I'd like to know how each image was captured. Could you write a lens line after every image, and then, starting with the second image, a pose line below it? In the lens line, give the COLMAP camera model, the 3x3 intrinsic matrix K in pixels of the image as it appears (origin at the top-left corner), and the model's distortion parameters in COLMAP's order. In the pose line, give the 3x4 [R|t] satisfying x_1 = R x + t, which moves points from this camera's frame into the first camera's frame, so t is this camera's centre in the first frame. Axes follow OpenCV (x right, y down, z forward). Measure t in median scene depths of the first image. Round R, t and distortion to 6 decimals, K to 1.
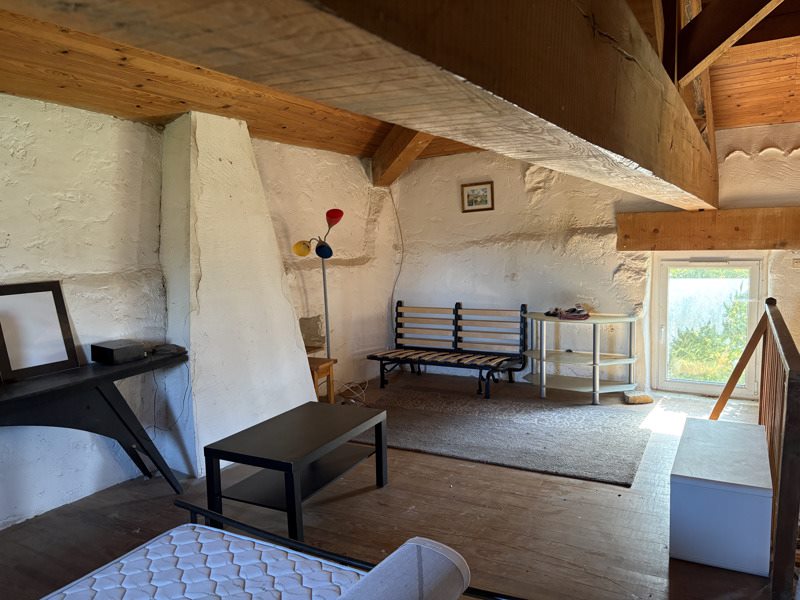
lens RADIAL K [[607.6, 0, 400.0], [0, 607.6, 301.9], [0, 0, 1]] dist [-0.006962, -0.002787]
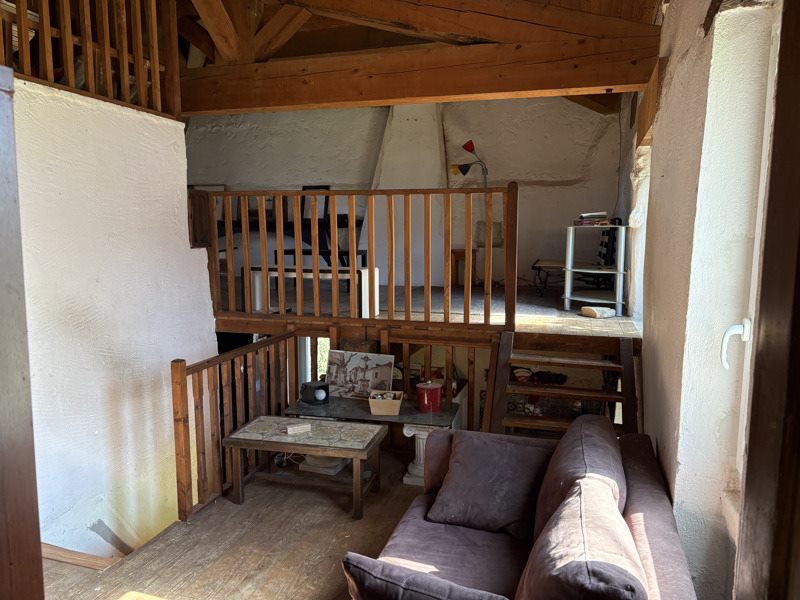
lens RADIAL K [[607.6, 0, 399.1], [0, 607.6, 301.3], [0, 0, 1]] dist [-0.006962, -0.002787]
pose [[0.252575, 0.137344, -0.957780, 1.031700], [-0.103804, 0.988008, 0.114305, 0.059373], [0.961993, 0.070551, 0.263803, 0.412301]]
